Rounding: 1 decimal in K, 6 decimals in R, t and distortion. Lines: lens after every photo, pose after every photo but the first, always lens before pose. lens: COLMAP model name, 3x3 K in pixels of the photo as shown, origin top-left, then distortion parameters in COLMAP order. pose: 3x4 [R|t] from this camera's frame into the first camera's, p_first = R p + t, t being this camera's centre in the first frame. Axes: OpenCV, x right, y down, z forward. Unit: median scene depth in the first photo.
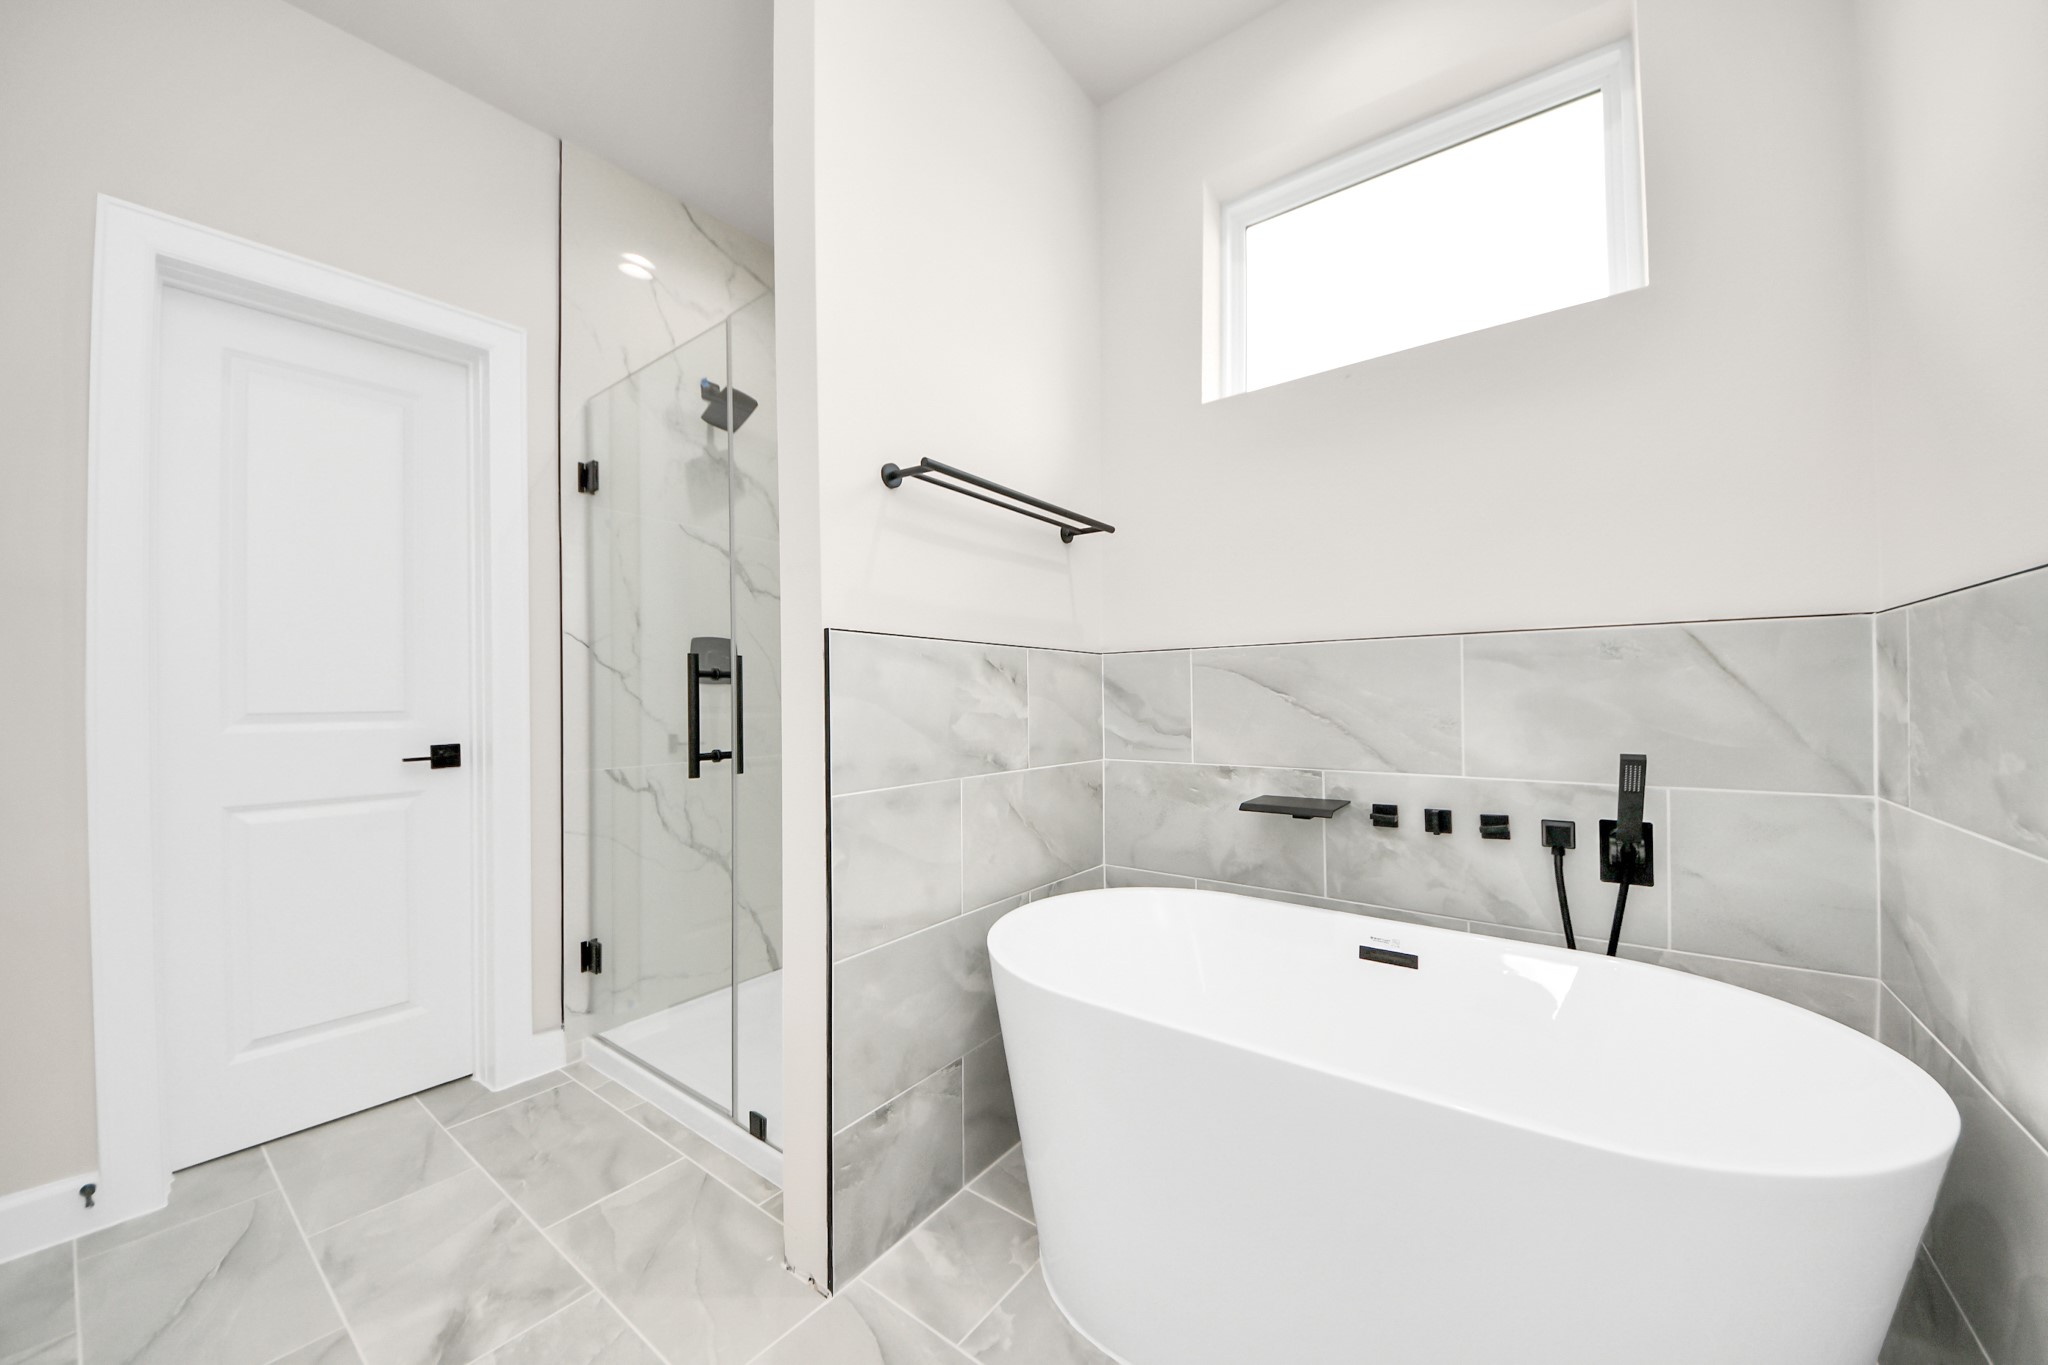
lens RADIAL K [[736.2, 0, 1024.0], [0, 736.2, 693.5], [0, 0, 1]] dist [0.034642, -0.018921]
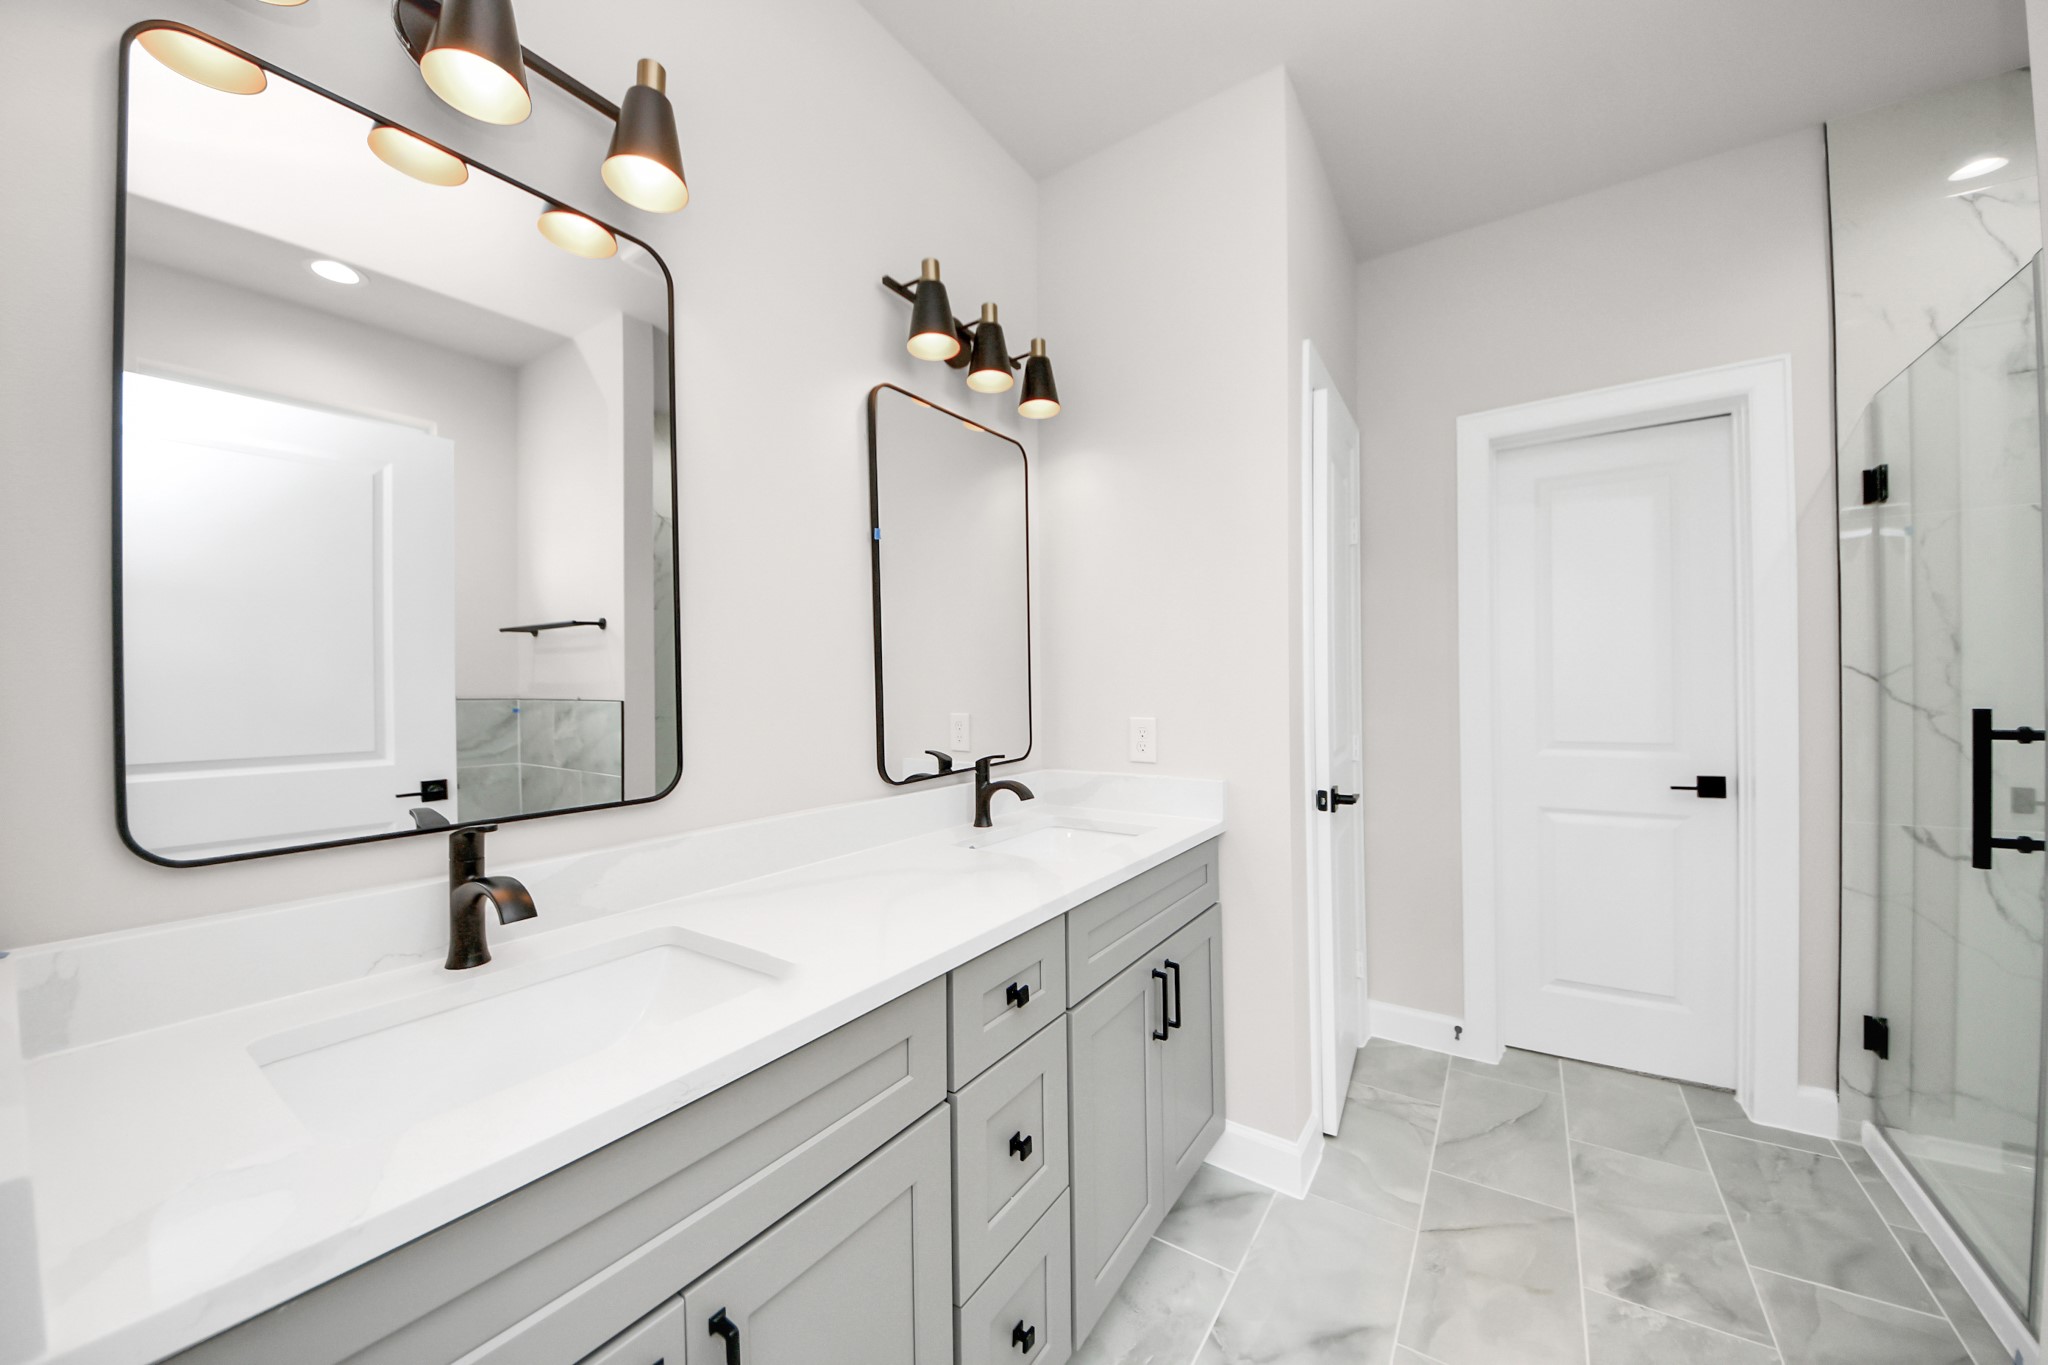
lens RADIAL K [[736.2, 0, 1024.0], [0, 736.2, 693.5], [0, 0, 1]] dist [0.034642, -0.018921]
pose [[0.061093, 0.017327, -0.997982, 0.255146], [0.023623, 0.999544, 0.018801, -0.103296], [0.997852, -0.024724, 0.060656, -0.048574]]
